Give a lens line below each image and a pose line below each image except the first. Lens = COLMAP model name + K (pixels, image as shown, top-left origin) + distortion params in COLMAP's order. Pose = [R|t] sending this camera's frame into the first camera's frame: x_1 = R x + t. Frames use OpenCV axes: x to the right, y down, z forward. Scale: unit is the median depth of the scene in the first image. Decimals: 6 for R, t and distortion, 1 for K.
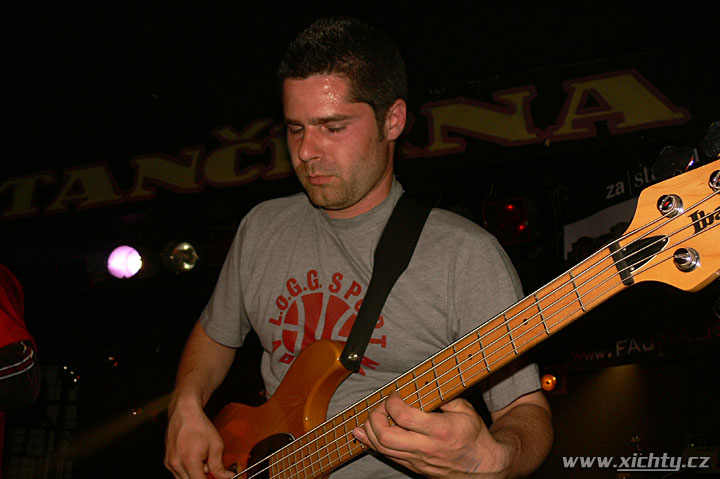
lens RADIAL K [[747.1, 0, 360.0], [0, 747.1, 239.5], [0, 0, 1]] dist [-0.199472, 0.232842]
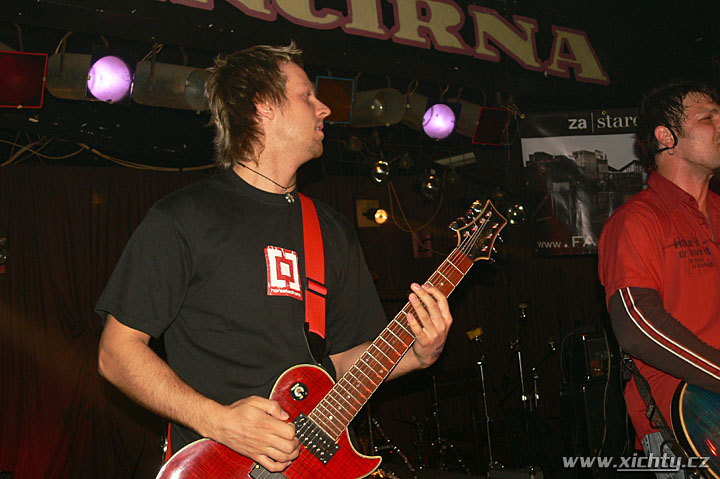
lens RADIAL K [[820.4, 0, 360.0], [0, 820.4, 239.5], [0, 0, 1]] dist [-0.177650, 0.302804]
pose [[0.529065, 0.025050, 0.848211, -1.038390], [-0.205135, 0.973694, 0.099196, 0.067936], [-0.823413, -0.226479, 0.520286, 0.475563]]
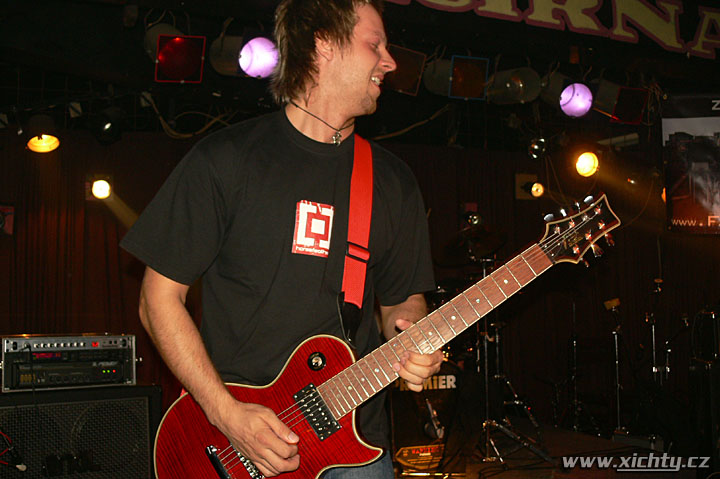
lens RADIAL K [[747.1, 0, 360.0], [0, 747.1, 239.5], [0, 0, 1]] dist [-0.199472, 0.232842]
pose [[0.734708, 0.027195, 0.677838, -0.965965], [-0.214082, 0.957432, 0.193630, 0.052235], [-0.643718, -0.287375, 0.709255, 0.388608]]
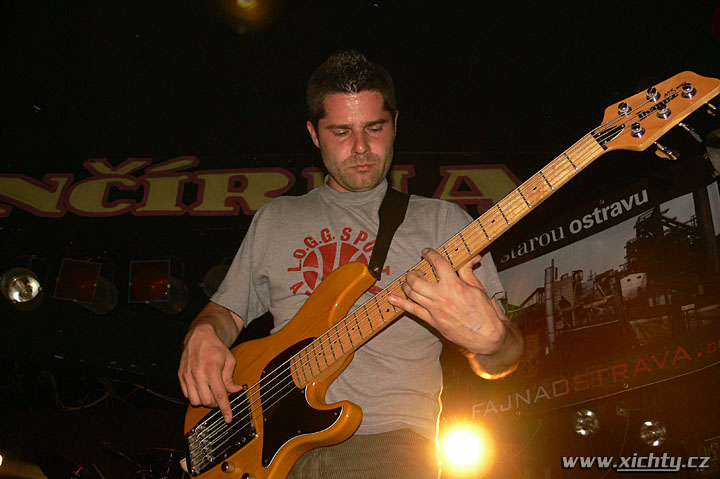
lens RADIAL K [[747.1, 0, 360.0], [0, 747.1, 239.5], [0, 0, 1]] dist [-0.199472, 0.232842]
pose [[0.955288, 0.175925, 0.237644, -0.075461], [-0.118047, 0.963823, -0.238978, 0.162352], [-0.271089, 0.200240, 0.941496, 0.023862]]
